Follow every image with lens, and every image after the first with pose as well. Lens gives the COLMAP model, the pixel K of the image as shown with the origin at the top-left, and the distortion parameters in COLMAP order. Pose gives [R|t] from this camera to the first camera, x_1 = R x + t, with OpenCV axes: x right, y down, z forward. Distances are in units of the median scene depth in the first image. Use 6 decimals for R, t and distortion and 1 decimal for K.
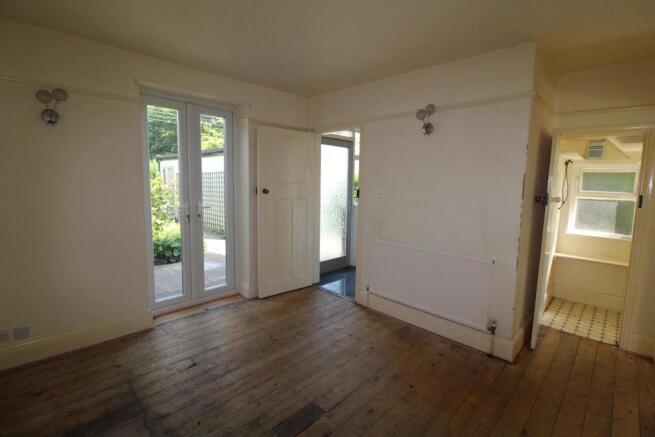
lens RADIAL K [[311.8, 0, 332.7], [0, 311.8, 215.2], [0, 0, 1]] dist [-0.004055, -0.002348]
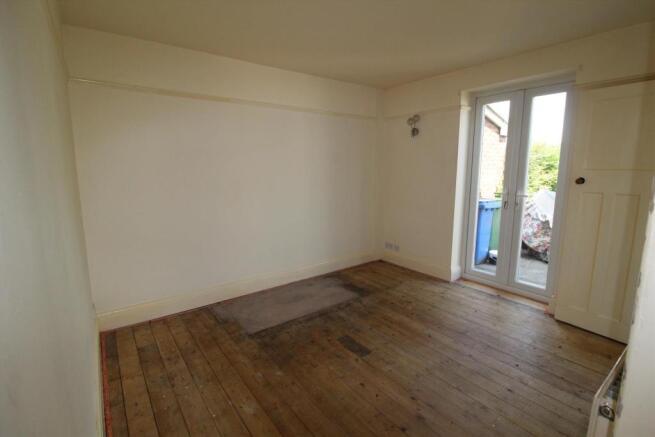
lens RADIAL K [[311.8, 0, 332.4], [0, 311.8, 219.2], [0, 0, 1]] dist [-0.004055, -0.002348]
pose [[-0.164120, 0.143022, -0.976017, 0.757272], [-0.108279, 0.980843, 0.161936, -0.056847], [0.980480, 0.132259, -0.145490, 0.682829]]
